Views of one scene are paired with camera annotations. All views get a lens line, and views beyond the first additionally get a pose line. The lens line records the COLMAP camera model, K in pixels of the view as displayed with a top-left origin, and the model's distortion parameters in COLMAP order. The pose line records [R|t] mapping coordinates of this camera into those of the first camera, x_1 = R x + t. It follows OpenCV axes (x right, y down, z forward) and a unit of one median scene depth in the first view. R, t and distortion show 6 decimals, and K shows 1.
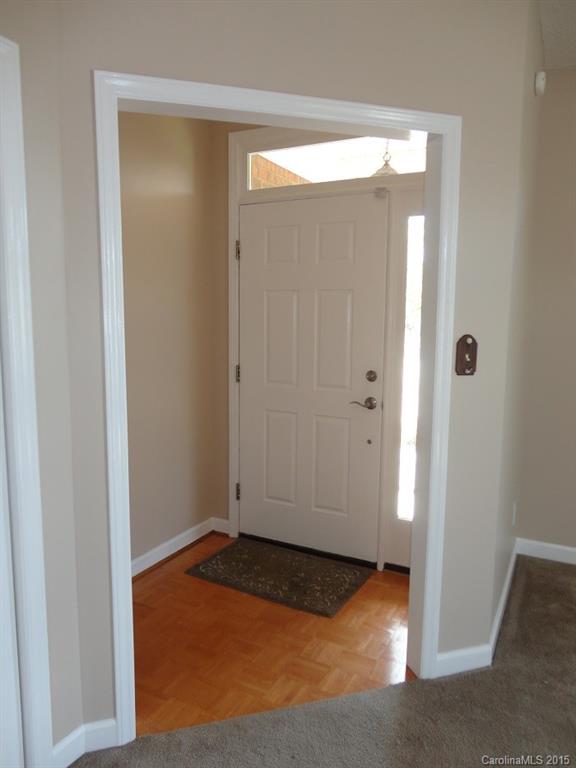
lens RADIAL K [[569.0, 0, 288.0], [0, 569.0, 384.0], [0, 0, 1]] dist [-0.006441, 0.000134]
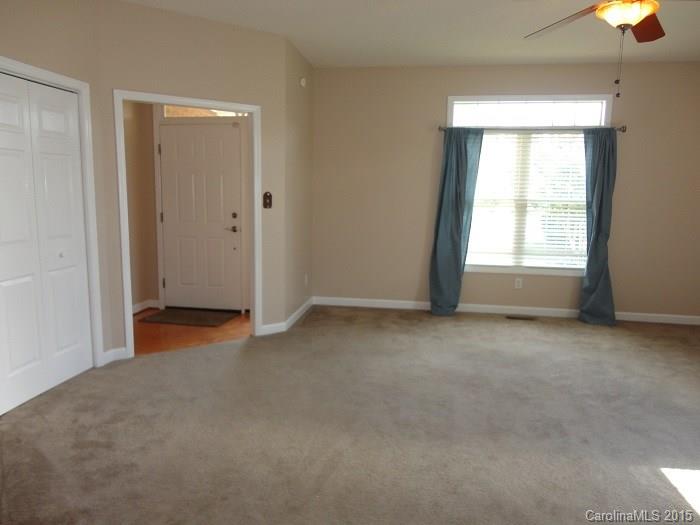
lens RADIAL K [[518.7, 0, 350.0], [0, 518.7, 262.5], [0, 0, 1]] dist [-0.006441, 0.000134]
pose [[0.950816, -0.037744, 0.307447, -0.034598], [0.033011, 0.999243, 0.020580, 0.127504], [-0.307991, -0.009419, 0.951343, -0.866961]]
